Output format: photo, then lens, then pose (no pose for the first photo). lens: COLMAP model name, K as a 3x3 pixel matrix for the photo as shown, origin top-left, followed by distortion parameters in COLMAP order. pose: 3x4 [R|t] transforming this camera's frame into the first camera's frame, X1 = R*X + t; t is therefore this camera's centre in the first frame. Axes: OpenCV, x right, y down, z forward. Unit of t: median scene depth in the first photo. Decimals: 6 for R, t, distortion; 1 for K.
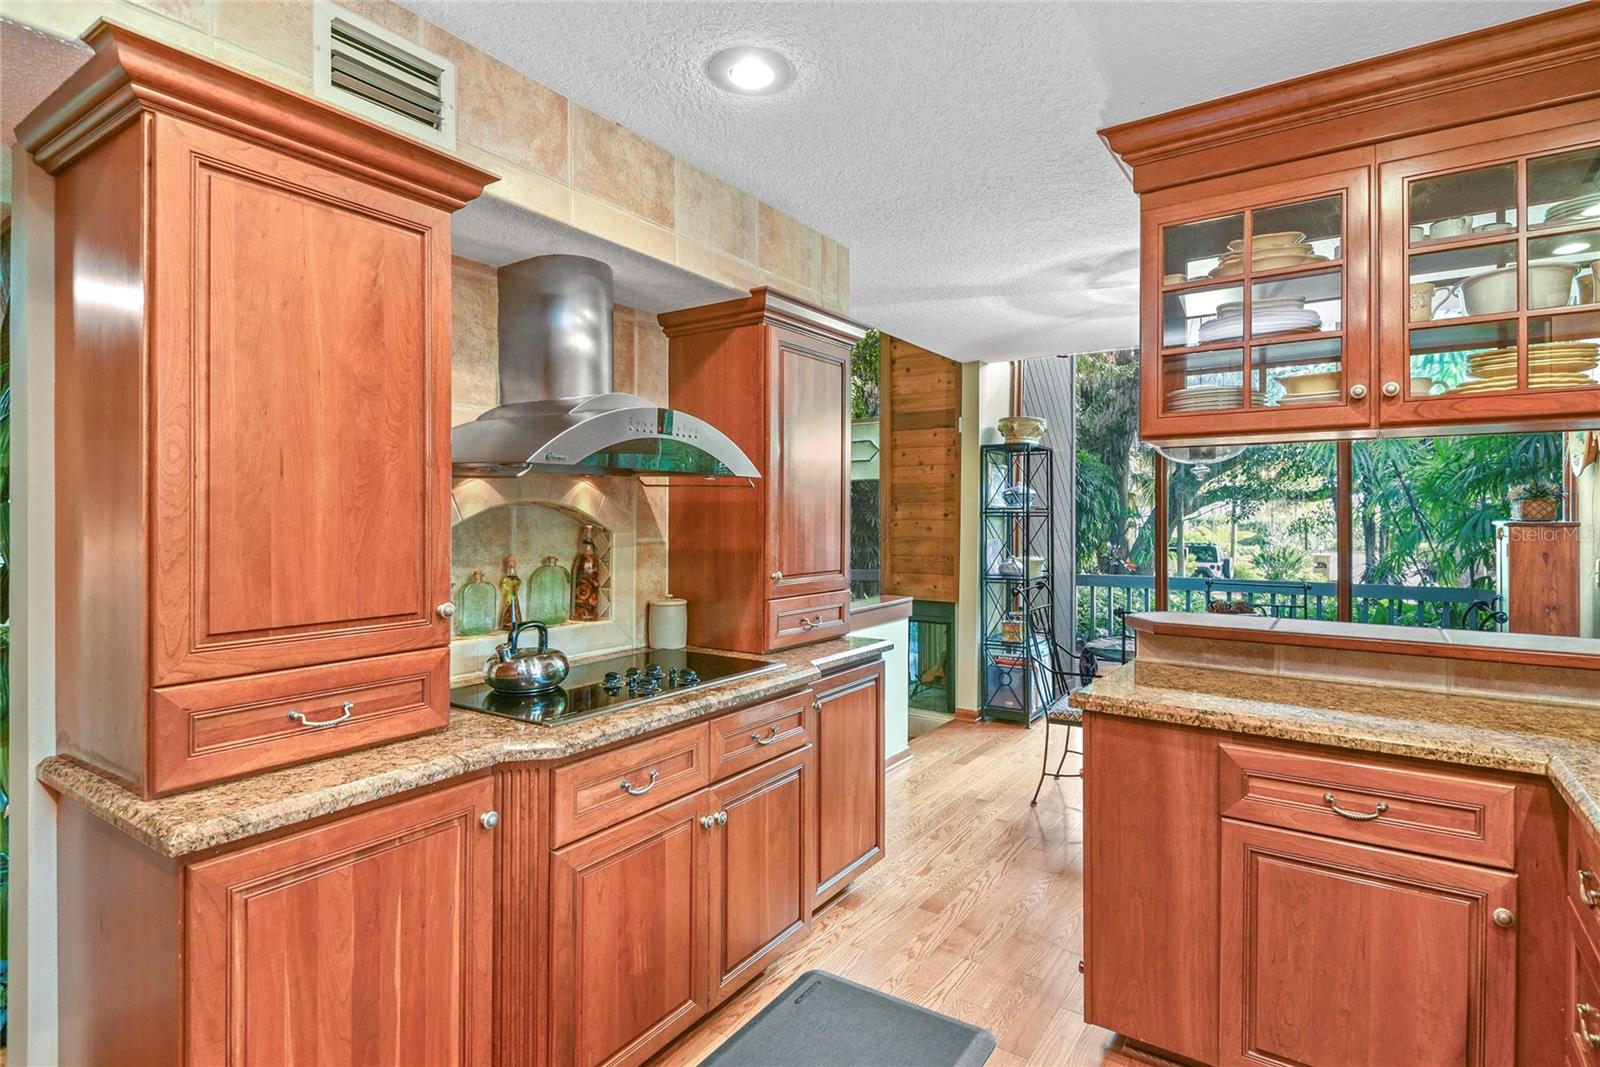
lens RADIAL K [[795.3, 0, 806.1], [0, 795.3, 519.2], [0, 0, 1]] dist [0.023730, -0.017989]
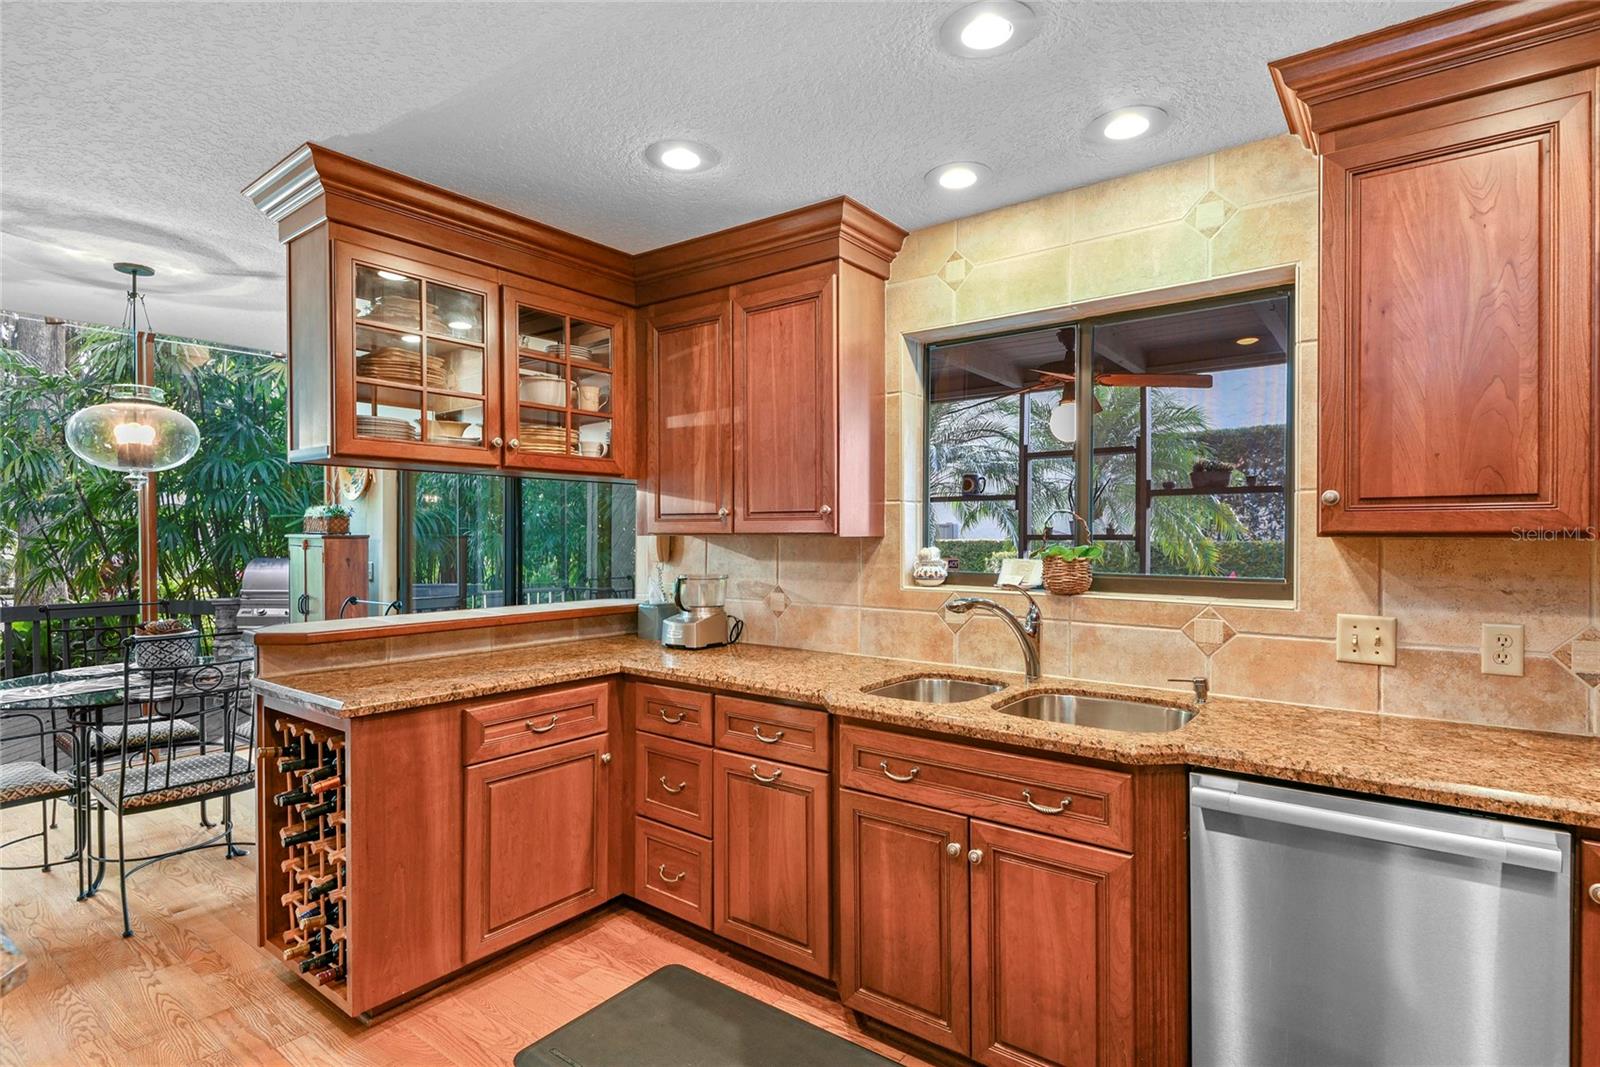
lens RADIAL K [[795.3, 0, 805.2], [0, 795.3, 534.2], [0, 0, 1]] dist [0.029496, -0.019229]
pose [[0.063250, -0.004938, 0.997985, -0.693777], [0.003294, 0.999983, 0.004739, -0.001208], [-0.997992, 0.002988, 0.063266, 0.371519]]
